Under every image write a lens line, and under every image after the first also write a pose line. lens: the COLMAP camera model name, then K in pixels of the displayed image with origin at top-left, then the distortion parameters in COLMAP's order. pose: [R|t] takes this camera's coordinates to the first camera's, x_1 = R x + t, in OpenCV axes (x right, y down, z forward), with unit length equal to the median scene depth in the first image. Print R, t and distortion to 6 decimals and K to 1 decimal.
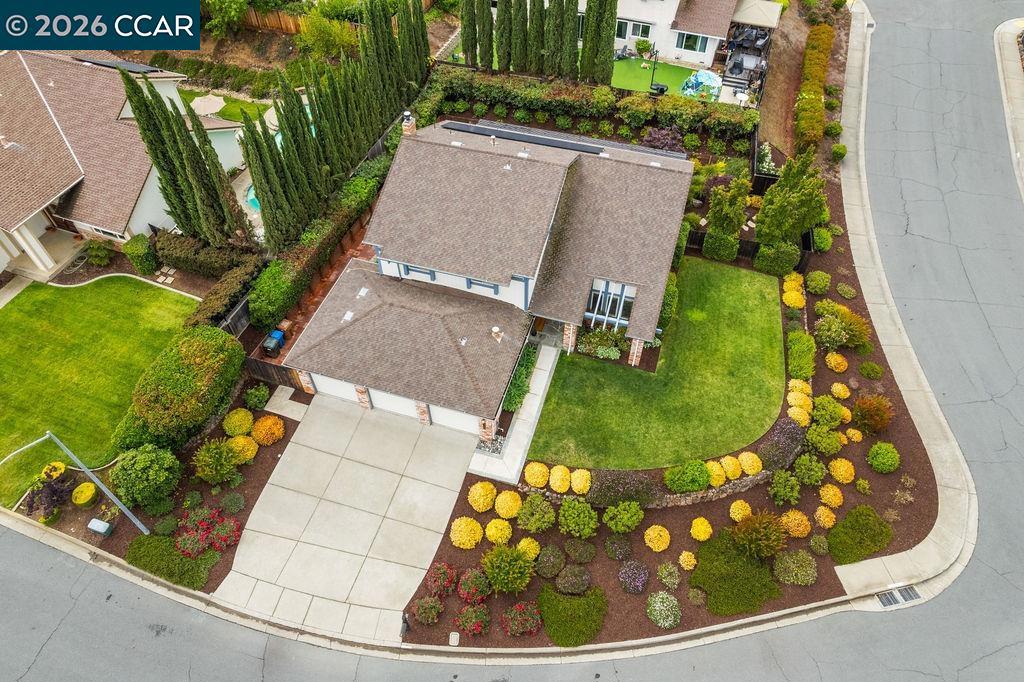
lens RADIAL K [[656.7, 0, 509.6], [0, 656.7, 334.0], [0, 0, 1]] dist [-0.018552, 0.006819]
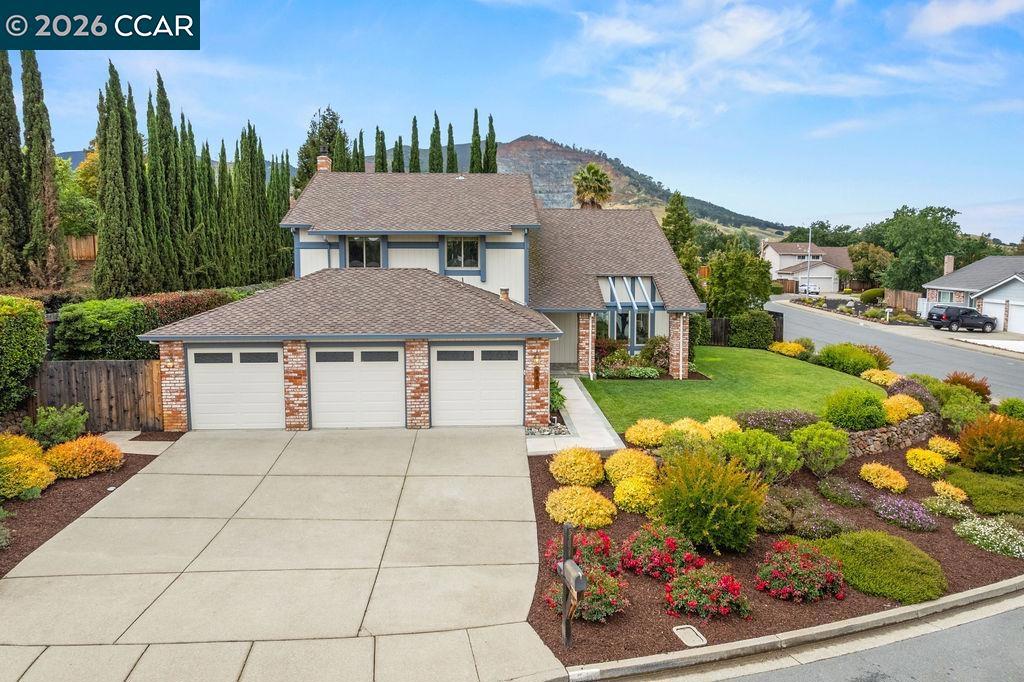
lens RADIAL K [[683.9, 0, 539.7], [0, 683.9, 336.8], [0, 0, 1]] dist [-0.037812, 0.006669]
pose [[0.924203, -0.033557, 0.380425, -0.258641], [0.283526, 0.727649, -0.624612, 0.480042], [-0.255856, 0.685129, 0.682009, 0.559285]]
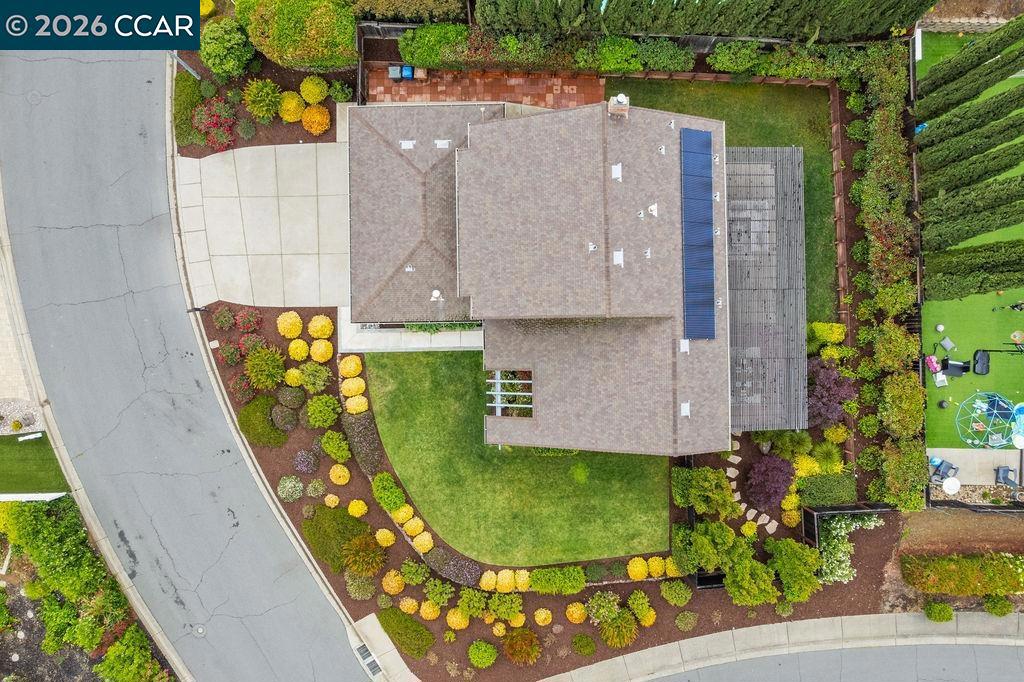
lens RADIAL K [[656.7, 0, 509.6], [0, 656.7, 334.0], [0, 0, 1]] dist [-0.018552, 0.006819]
pose [[0.314354, 0.949303, 0.002224, 0.070616], [-0.731453, 0.240720, 0.637990, -0.717687], [0.605110, -0.202182, 0.770042, 0.292597]]
